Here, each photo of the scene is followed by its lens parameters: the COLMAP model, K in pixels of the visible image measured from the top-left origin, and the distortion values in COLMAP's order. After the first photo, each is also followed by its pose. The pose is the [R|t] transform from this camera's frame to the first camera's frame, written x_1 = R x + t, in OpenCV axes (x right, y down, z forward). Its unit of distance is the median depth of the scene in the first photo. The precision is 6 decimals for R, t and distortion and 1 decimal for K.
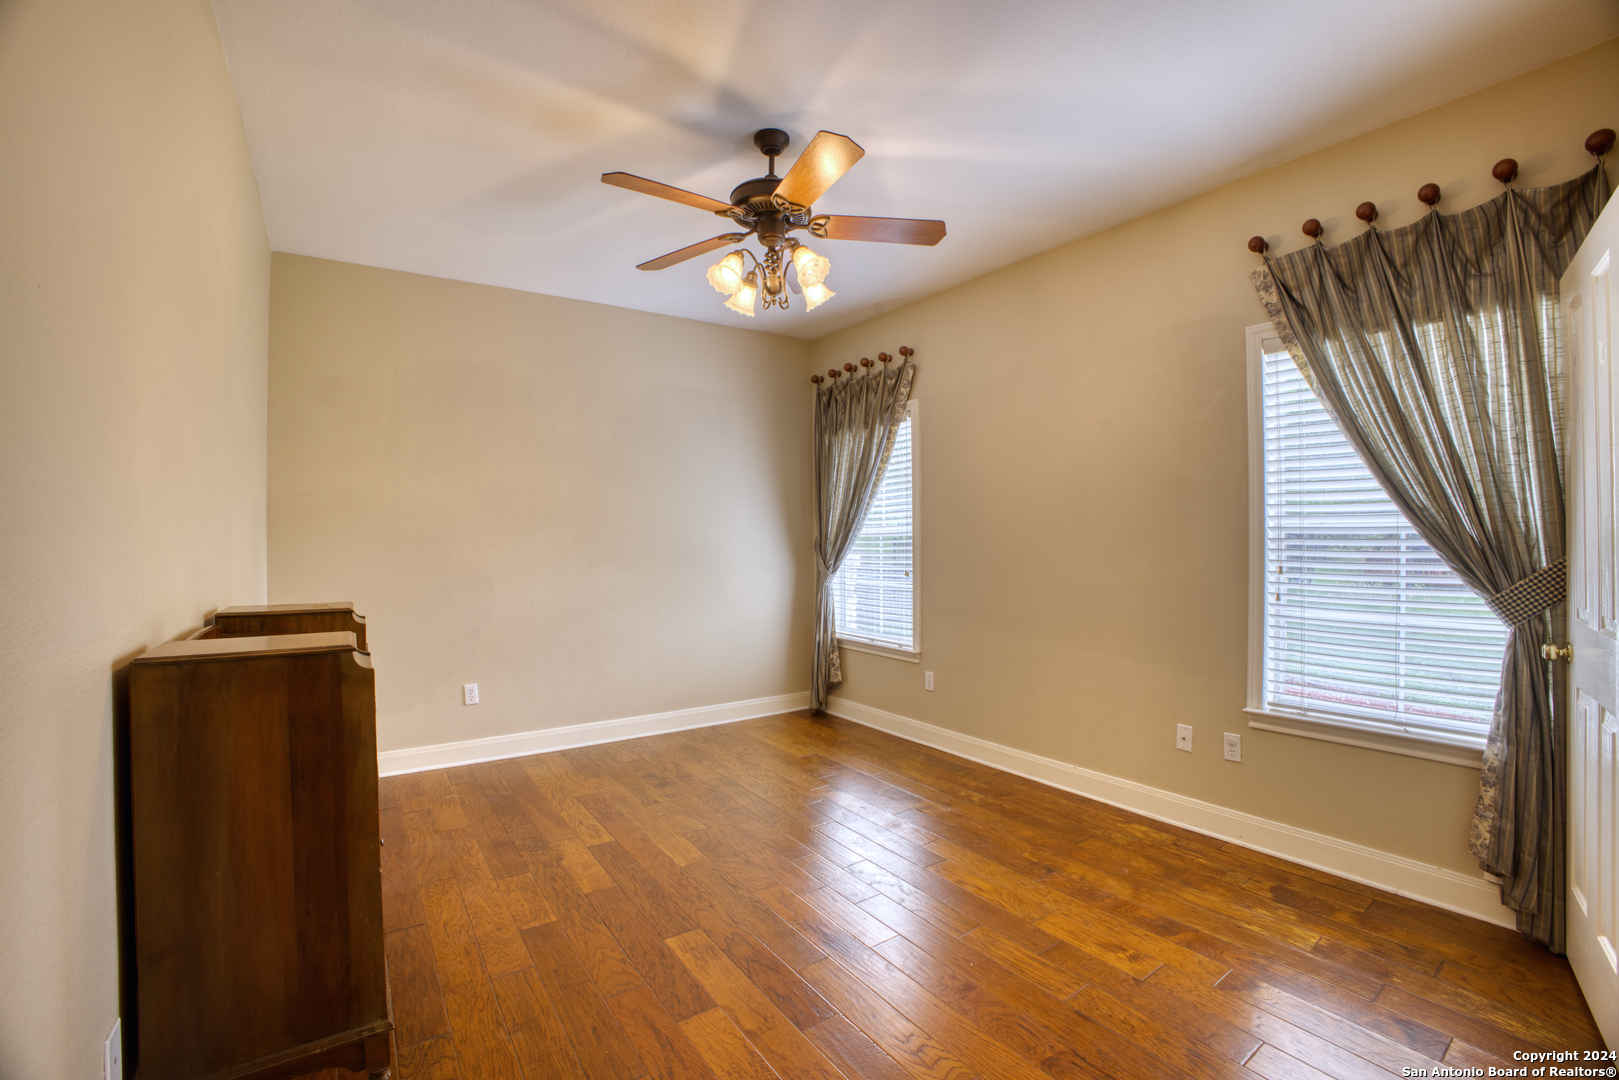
lens RADIAL K [[689.9, 0, 815.4], [0, 689.9, 535.1], [0, 0, 1]] dist [-0.095955, 0.023202]
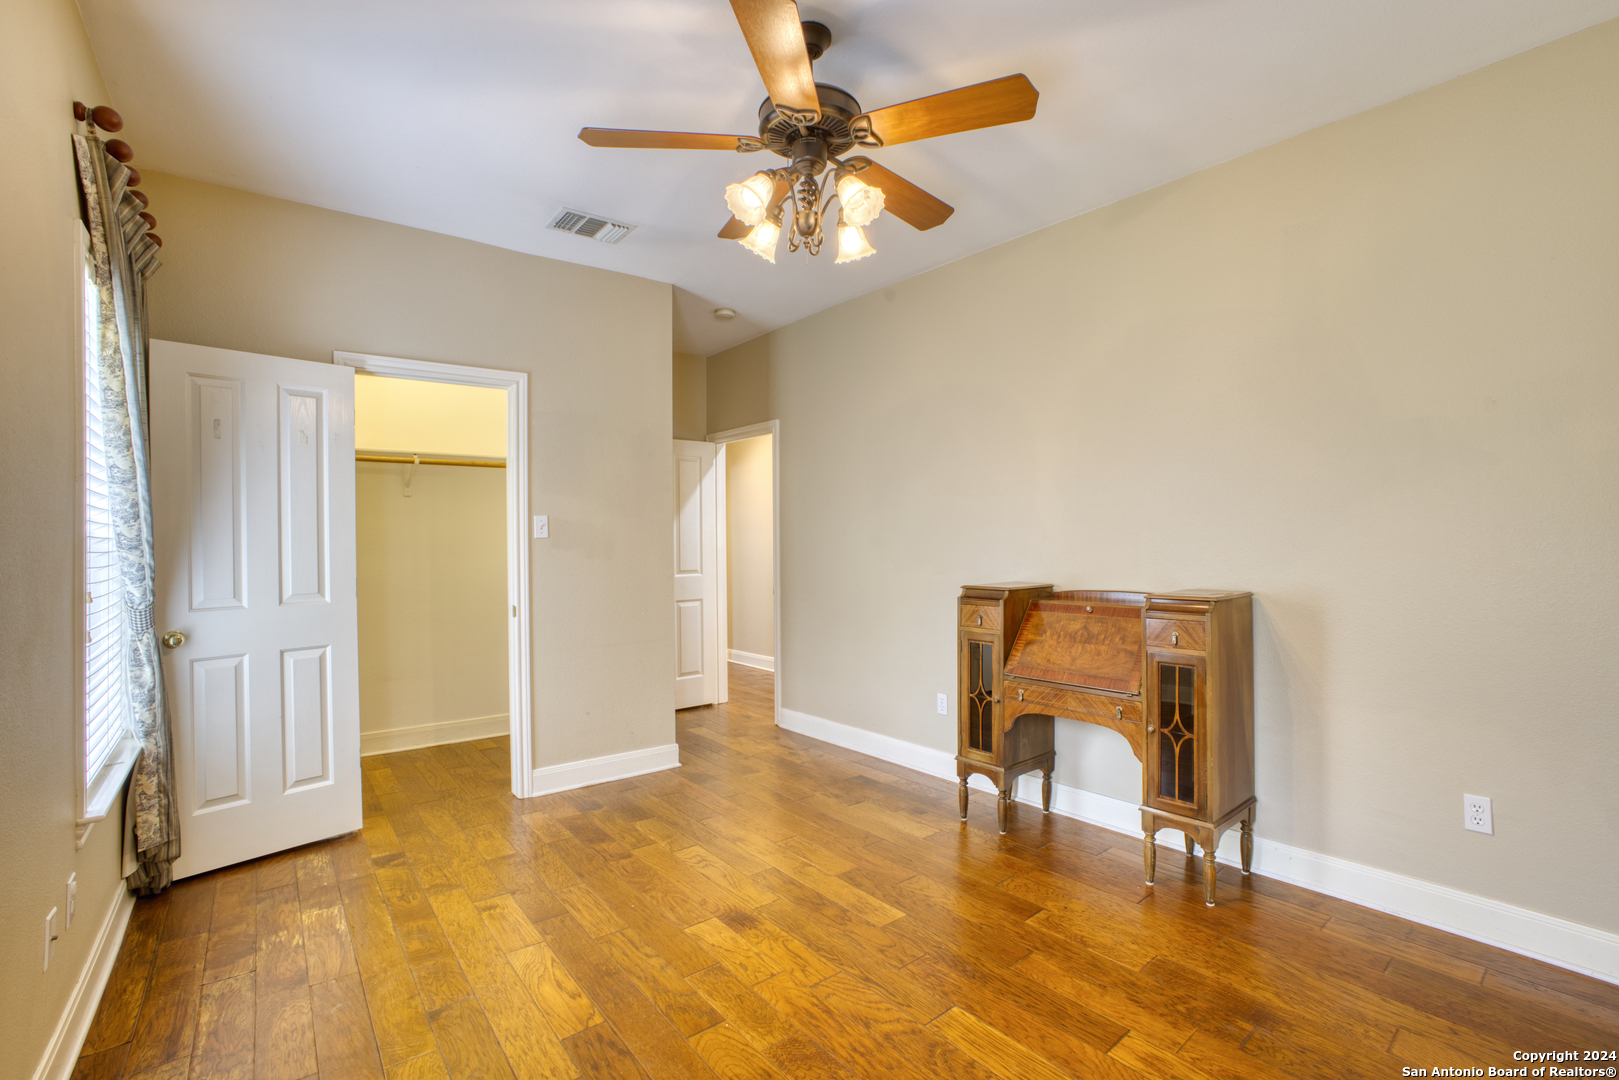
lens RADIAL K [[689.9, 0, 815.4], [0, 689.9, 535.1], [0, 0, 1]] dist [-0.095955, 0.023202]
pose [[-0.997694, 0.012074, -0.066790, -0.014943], [0.013026, 0.999819, -0.013837, 0.008395], [0.066611, -0.014675, -0.997671, 1.965063]]
